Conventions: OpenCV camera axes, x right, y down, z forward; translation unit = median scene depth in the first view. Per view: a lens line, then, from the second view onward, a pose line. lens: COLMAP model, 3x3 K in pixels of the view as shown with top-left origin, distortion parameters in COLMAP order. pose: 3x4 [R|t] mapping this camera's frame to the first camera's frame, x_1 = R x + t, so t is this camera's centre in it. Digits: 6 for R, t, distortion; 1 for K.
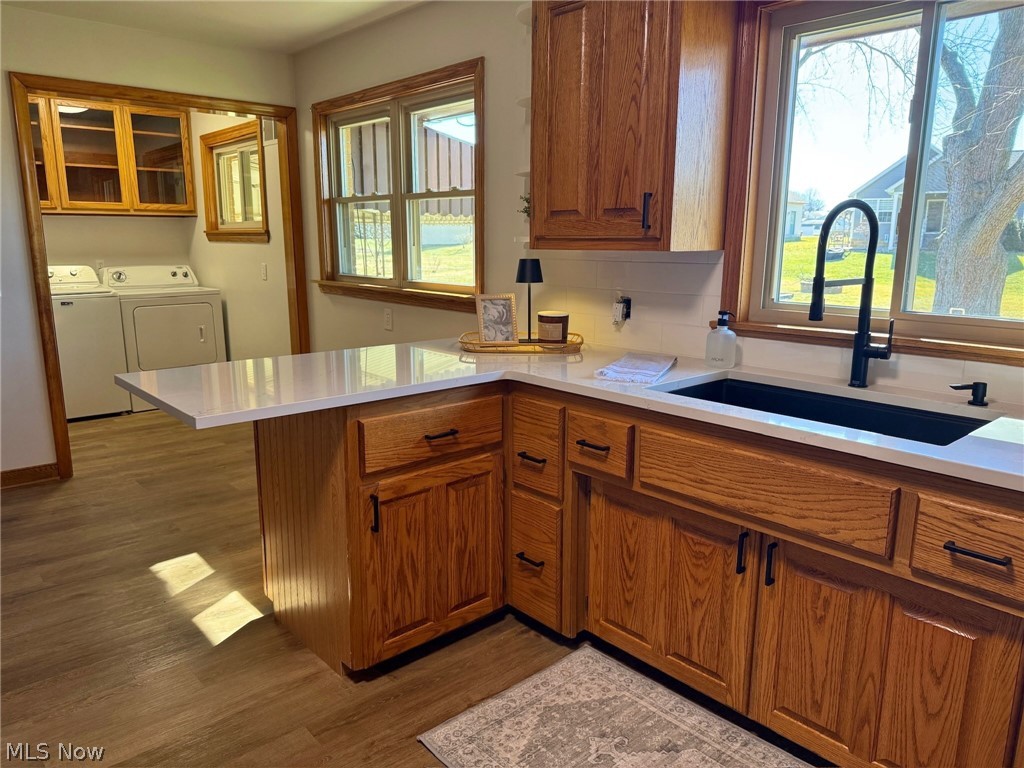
lens RADIAL K [[729.5, 0, 512.4], [0, 729.5, 384.6], [0, 0, 1]] dist [0.067033, -0.034992]
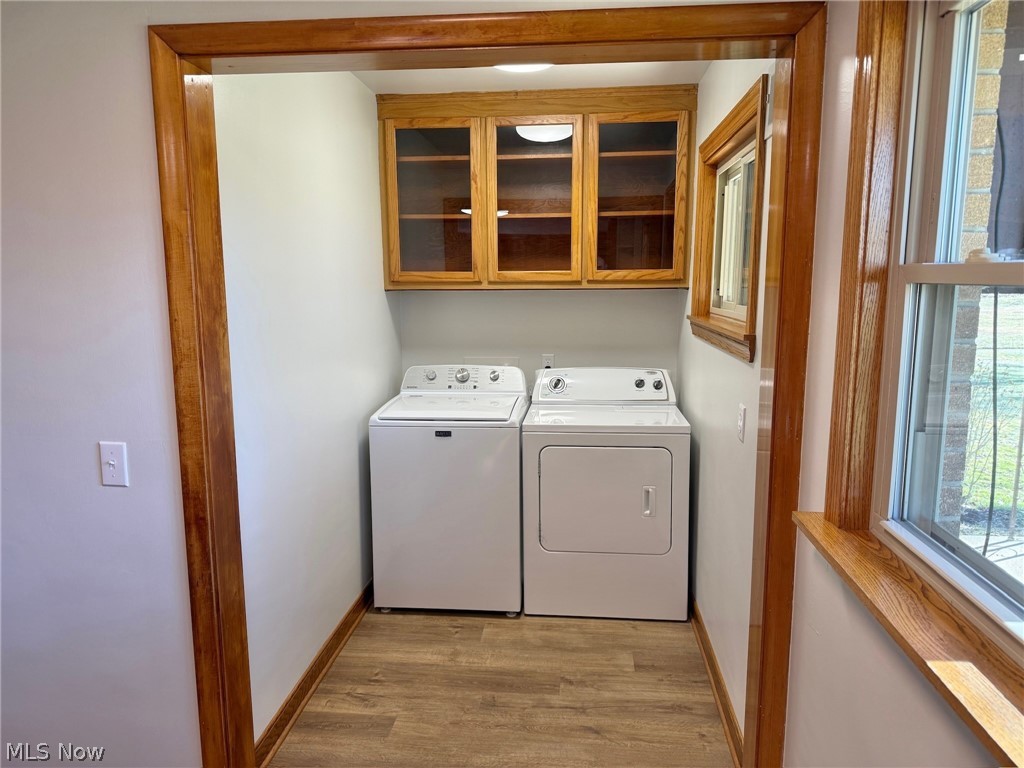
lens RADIAL K [[729.5, 0, 510.9], [0, 729.5, 384.9], [0, 0, 1]] dist [0.067033, -0.034992]
pose [[0.682269, 0.109165, -0.722905, -0.107389], [-0.143859, 0.989504, 0.013651, -0.153648], [0.716808, 0.094682, 0.690812, 0.558659]]
